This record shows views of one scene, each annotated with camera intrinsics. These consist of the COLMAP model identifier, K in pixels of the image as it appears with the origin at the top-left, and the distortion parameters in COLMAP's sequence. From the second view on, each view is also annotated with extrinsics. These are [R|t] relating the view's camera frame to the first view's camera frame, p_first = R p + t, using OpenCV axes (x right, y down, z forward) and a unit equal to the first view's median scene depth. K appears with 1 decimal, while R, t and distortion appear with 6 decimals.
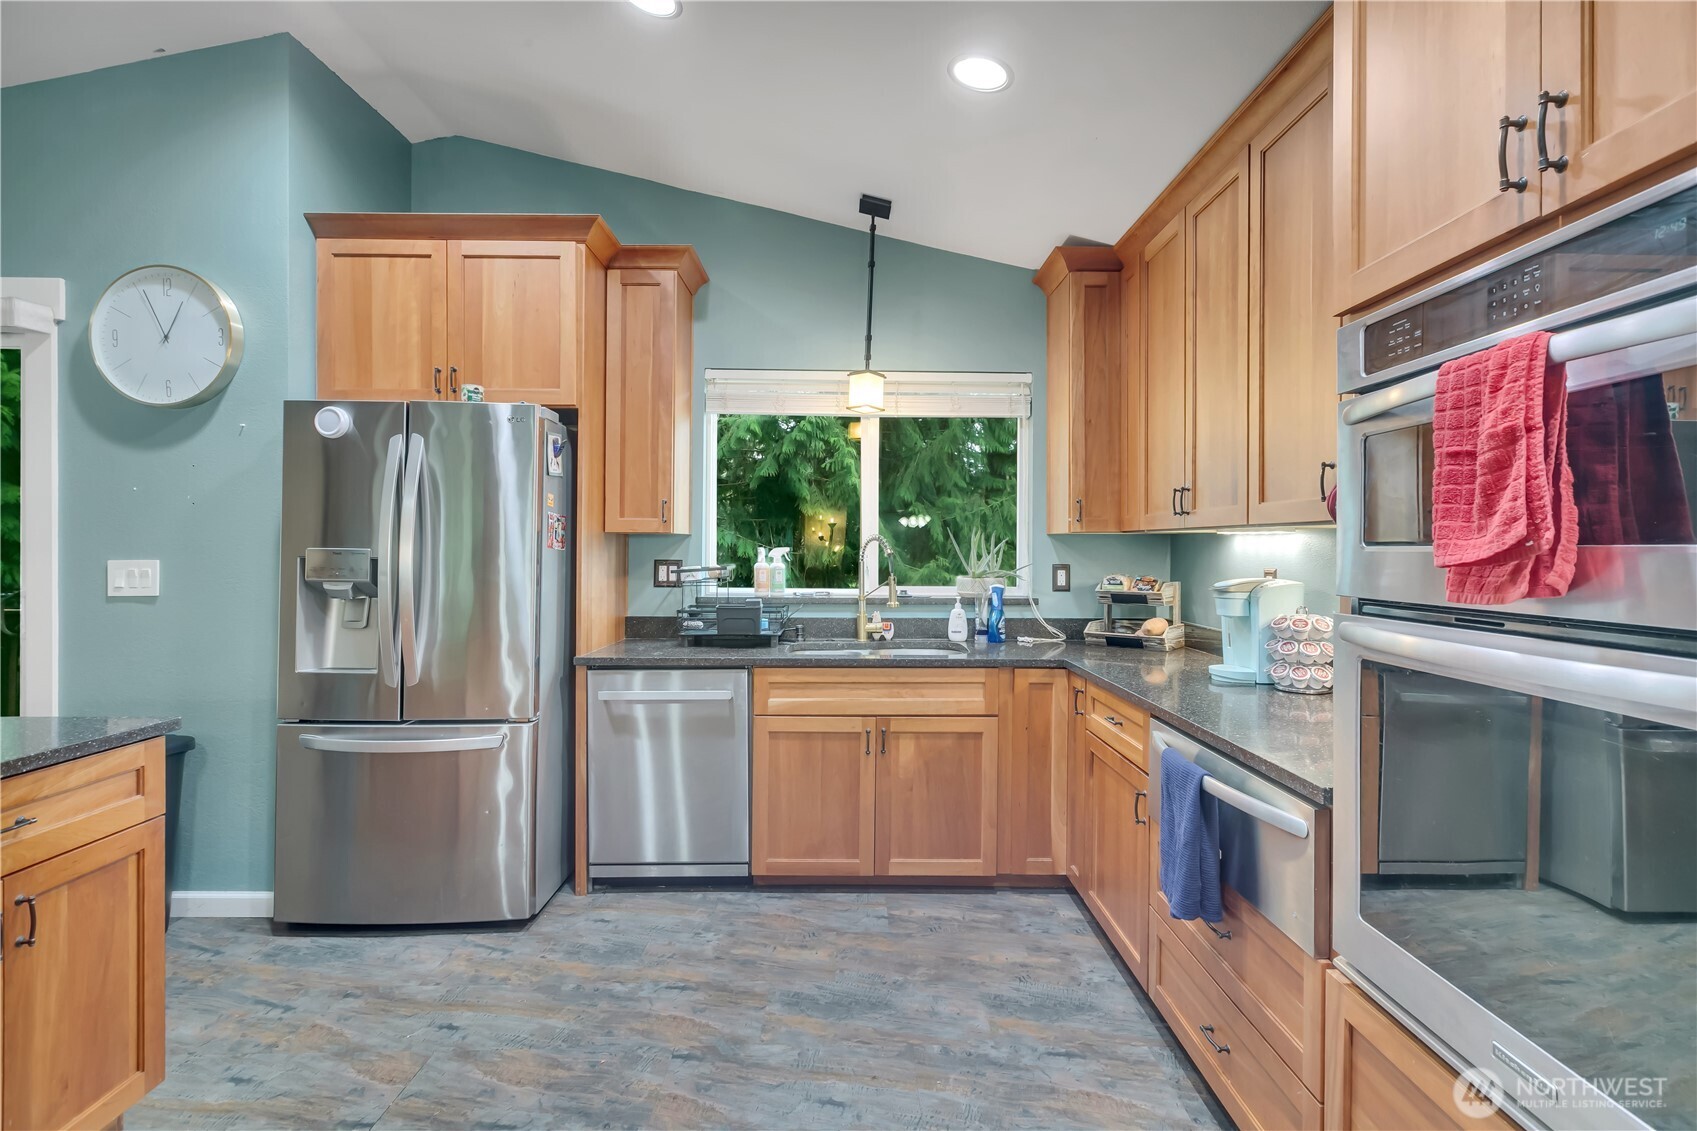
lens RADIAL K [[803.4, 0, 859.7], [0, 803.4, 553.5], [0, 0, 1]] dist [0.005778, -0.000181]
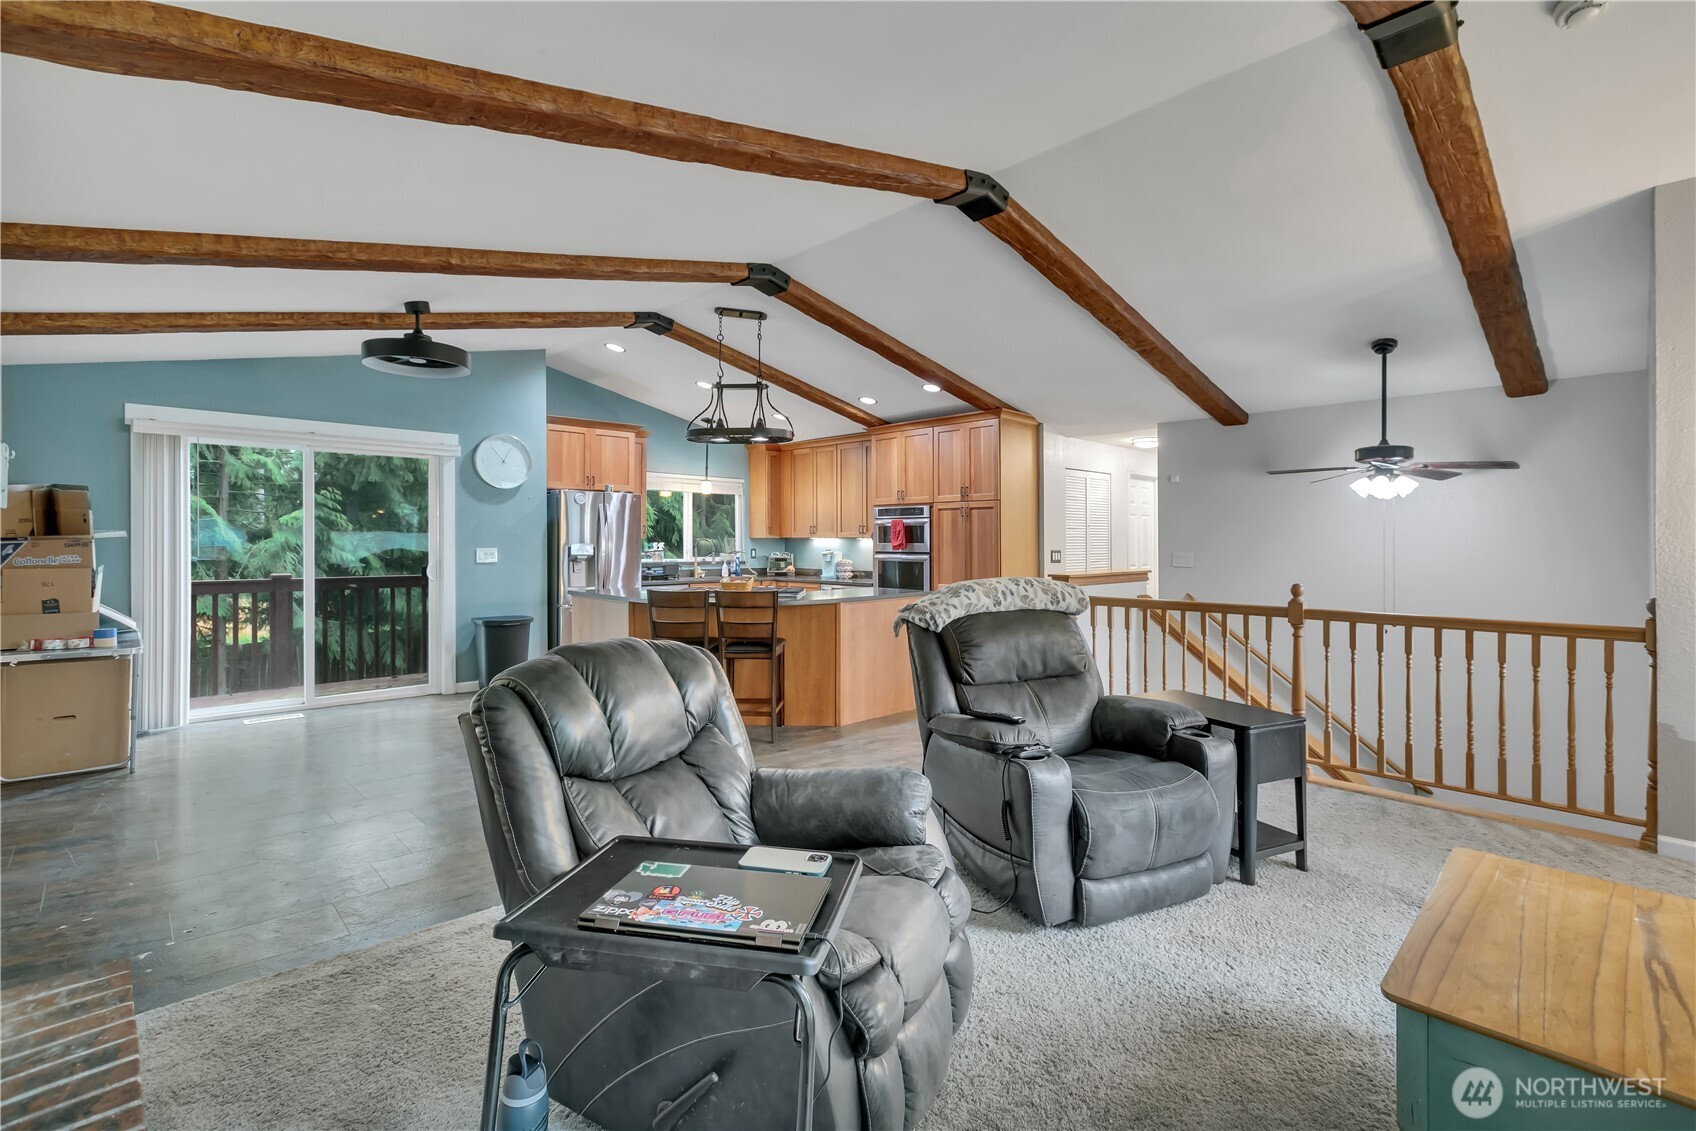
lens RADIAL K [[786.9, 0, 859.8], [0, 786.9, 529.6], [0, 0, 1]] dist [0.003088, -0.000861]
pose [[0.725601, 0.011298, 0.688023, -1.656936], [0.003165, 0.999800, -0.019755, 0.002408], [-0.688108, 0.016512, 0.725420, -1.506245]]
